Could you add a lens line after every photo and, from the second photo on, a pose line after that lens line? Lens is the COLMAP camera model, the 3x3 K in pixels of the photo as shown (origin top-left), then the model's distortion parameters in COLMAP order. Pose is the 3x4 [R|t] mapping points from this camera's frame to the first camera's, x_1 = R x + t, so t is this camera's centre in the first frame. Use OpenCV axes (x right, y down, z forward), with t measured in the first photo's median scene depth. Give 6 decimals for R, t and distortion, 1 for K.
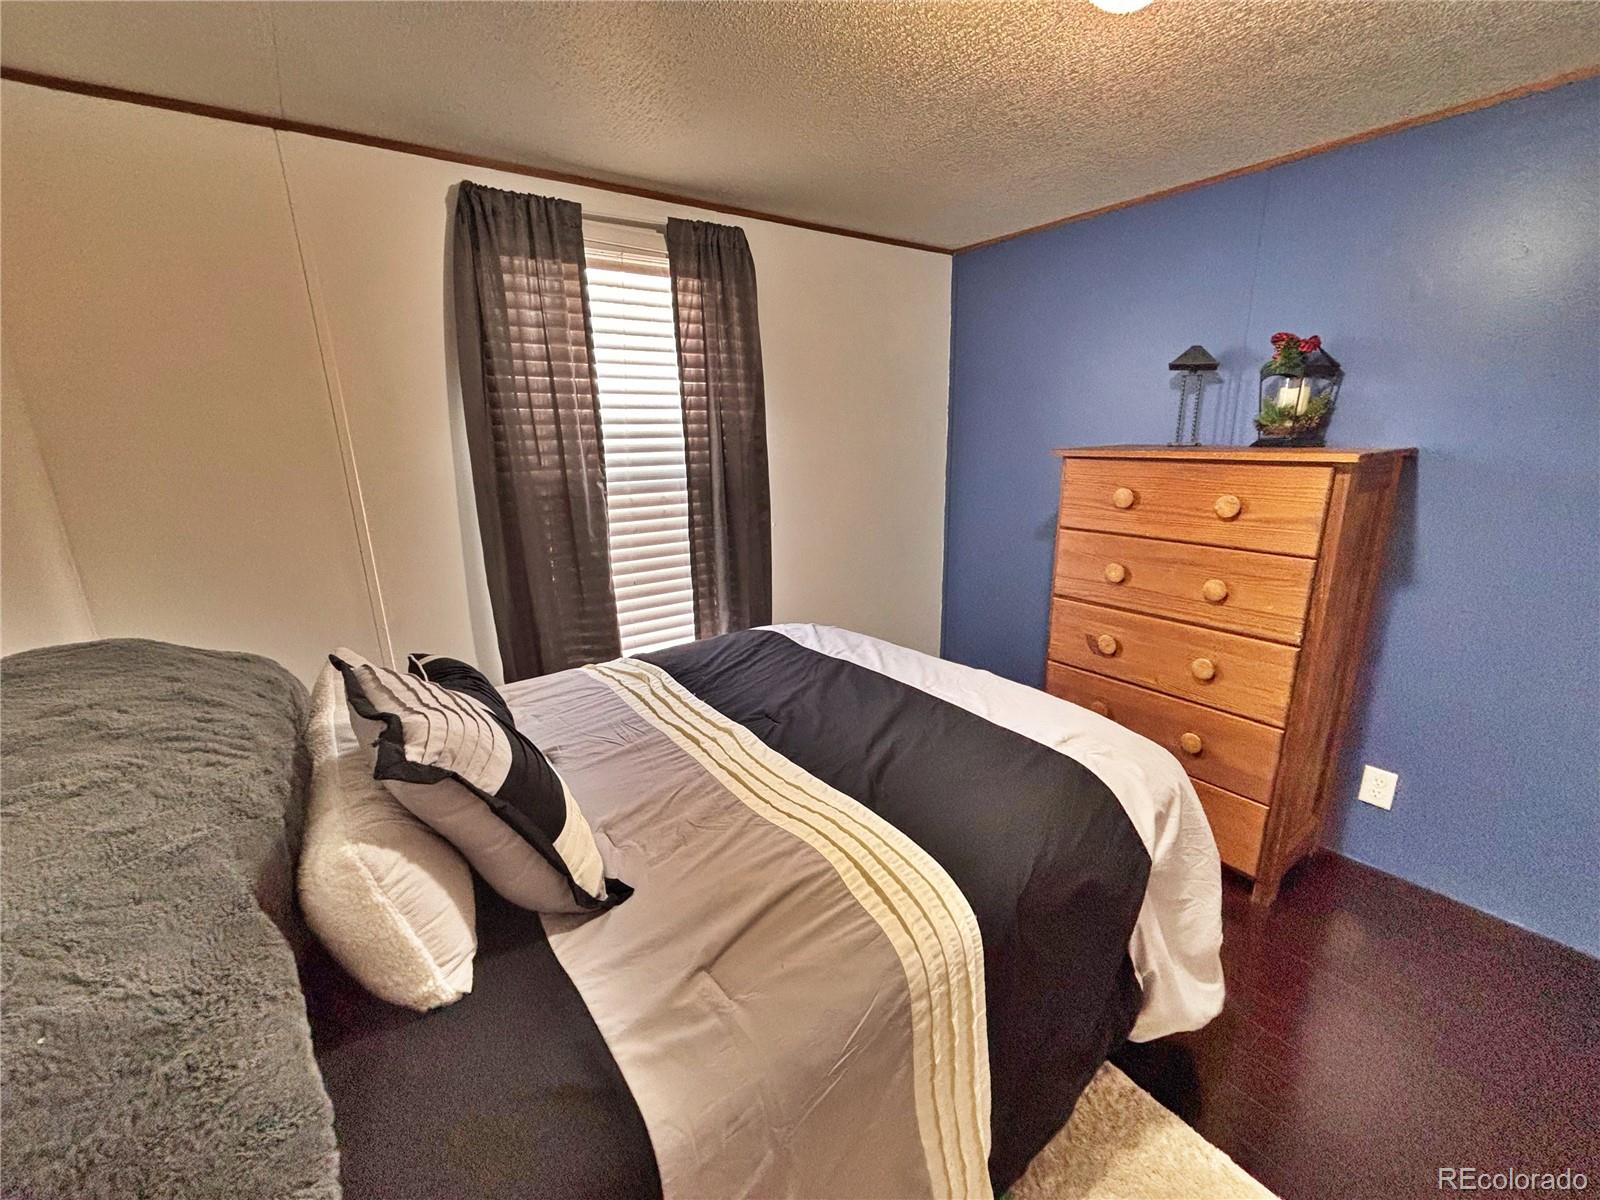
lens RADIAL K [[657.0, 0, 804.3], [0, 657.0, 595.4], [0, 0, 1]] dist [0.000900, 0.000144]
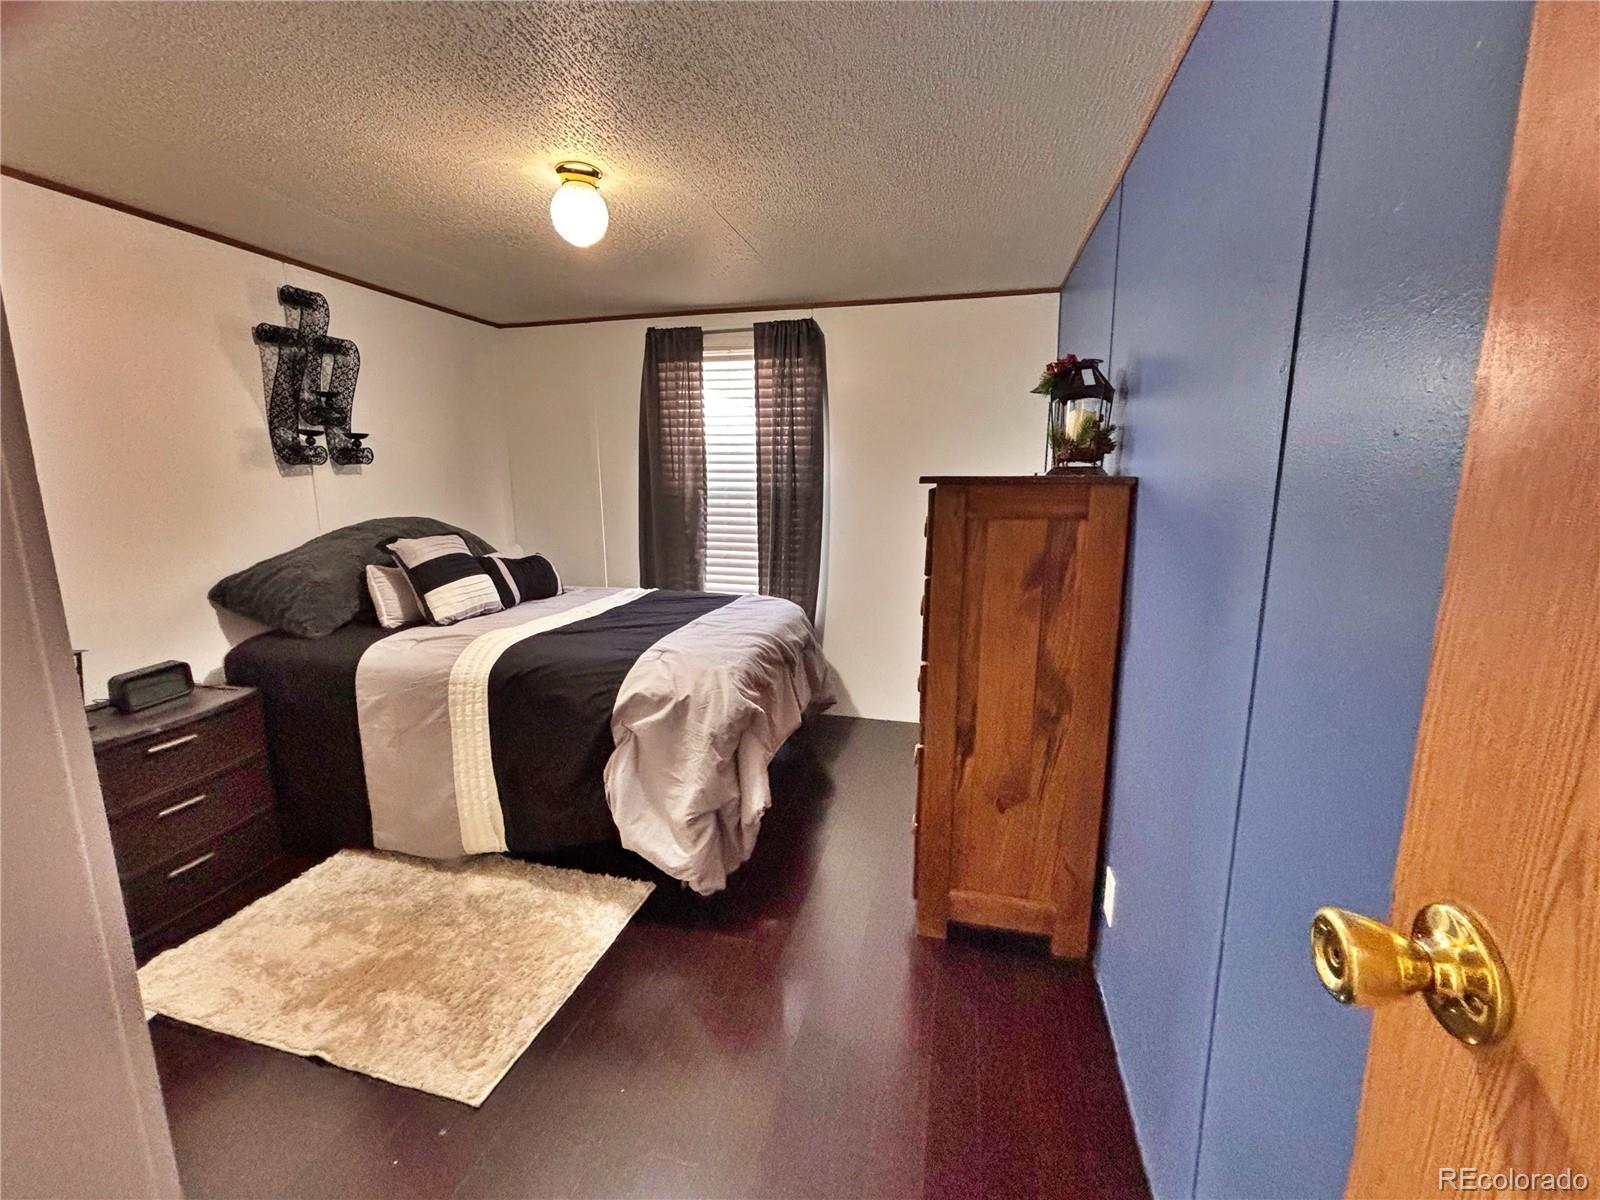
lens RADIAL K [[657.0, 0, 804.3], [0, 657.0, 595.4], [0, 0, 1]] dist [0.000900, 0.000144]
pose [[0.671116, 0.152095, -0.725583, 1.065036], [-0.197085, 0.980113, 0.023158, -0.006020], [0.714675, 0.127460, 0.687745, 0.101179]]
